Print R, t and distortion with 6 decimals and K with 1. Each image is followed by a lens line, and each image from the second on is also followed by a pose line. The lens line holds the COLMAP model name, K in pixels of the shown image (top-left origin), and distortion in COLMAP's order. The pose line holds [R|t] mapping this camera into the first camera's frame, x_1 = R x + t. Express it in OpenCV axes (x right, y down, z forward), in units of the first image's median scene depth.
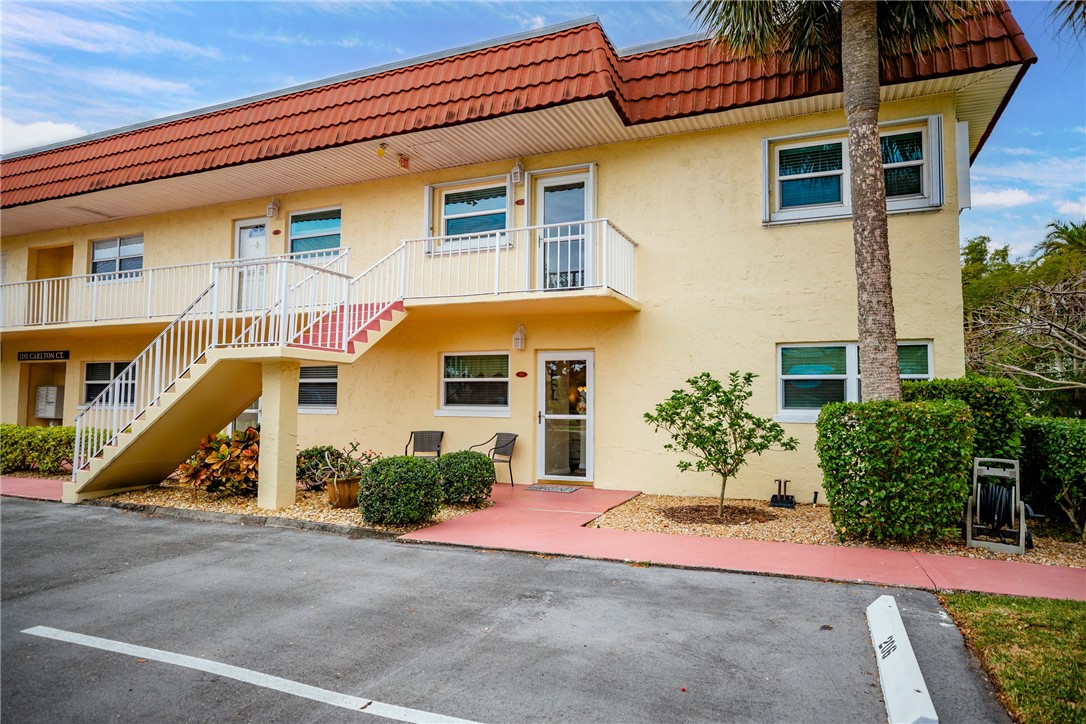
lens RADIAL K [[667.9, 0, 543.0], [0, 667.9, 362.0], [0, 0, 1]] dist [0.003170, 0.004818]
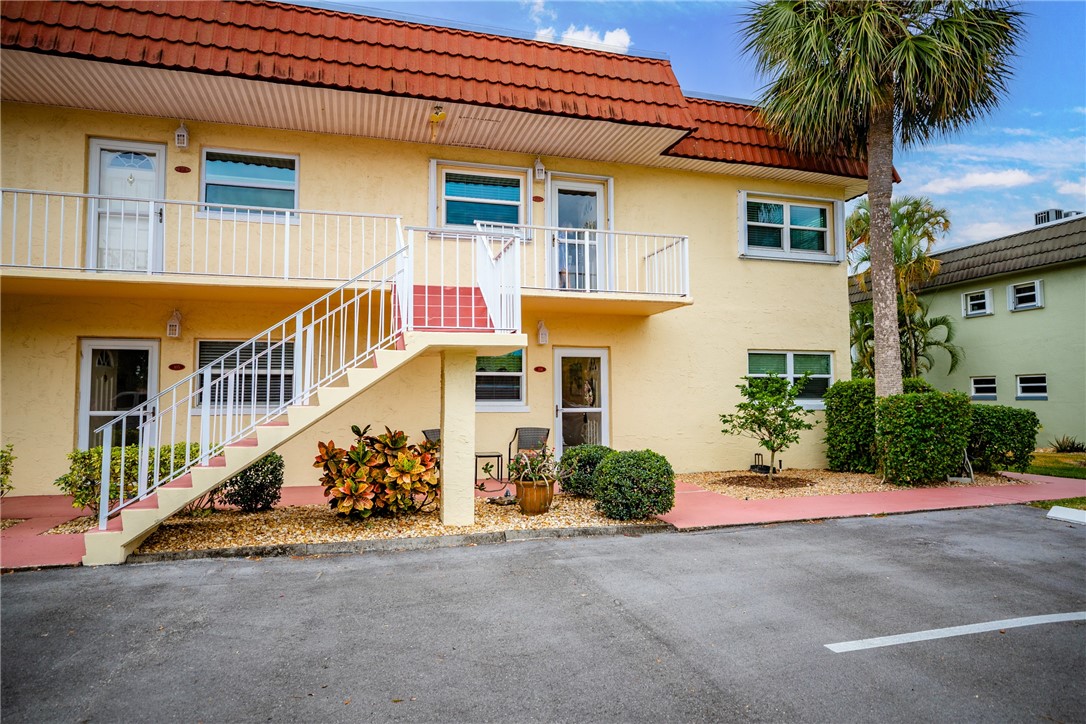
lens RADIAL K [[650.7, 0, 543.0], [0, 650.7, 362.0], [0, 0, 1]] dist [-0.000320, 0.003171]
pose [[0.771407, 0.024530, 0.635869, -0.760216], [-0.028479, 0.999586, -0.004012, 0.013096], [-0.635705, -0.015014, 0.771786, 0.270664]]
